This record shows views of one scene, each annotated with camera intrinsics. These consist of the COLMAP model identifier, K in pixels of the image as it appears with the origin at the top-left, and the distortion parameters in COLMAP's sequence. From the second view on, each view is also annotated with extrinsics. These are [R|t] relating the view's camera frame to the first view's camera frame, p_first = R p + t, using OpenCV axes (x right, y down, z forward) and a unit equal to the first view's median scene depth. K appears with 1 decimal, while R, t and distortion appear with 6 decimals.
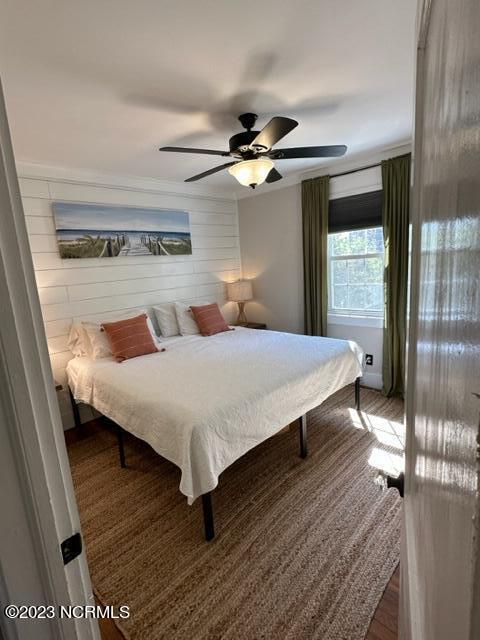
lens RADIAL K [[315.6, 0, 236.7], [0, 315.6, 320.0], [0, 0, 1]] dist [-0.004842, 0.003734]
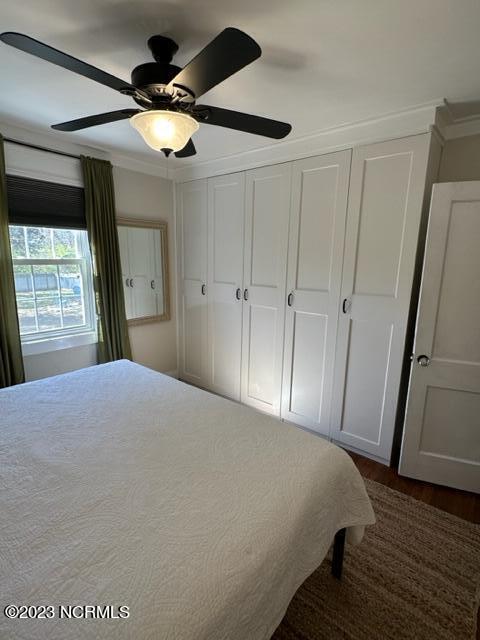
lens RADIAL K [[315.6, 0, 237.0], [0, 315.6, 321.5], [0, 0, 1]] dist [-0.004842, 0.003734]
pose [[-0.058783, -0.128678, 0.989943, -0.484781], [0.165731, 0.976638, 0.136790, -0.096967], [-0.984418, 0.172105, -0.036083, 0.668693]]
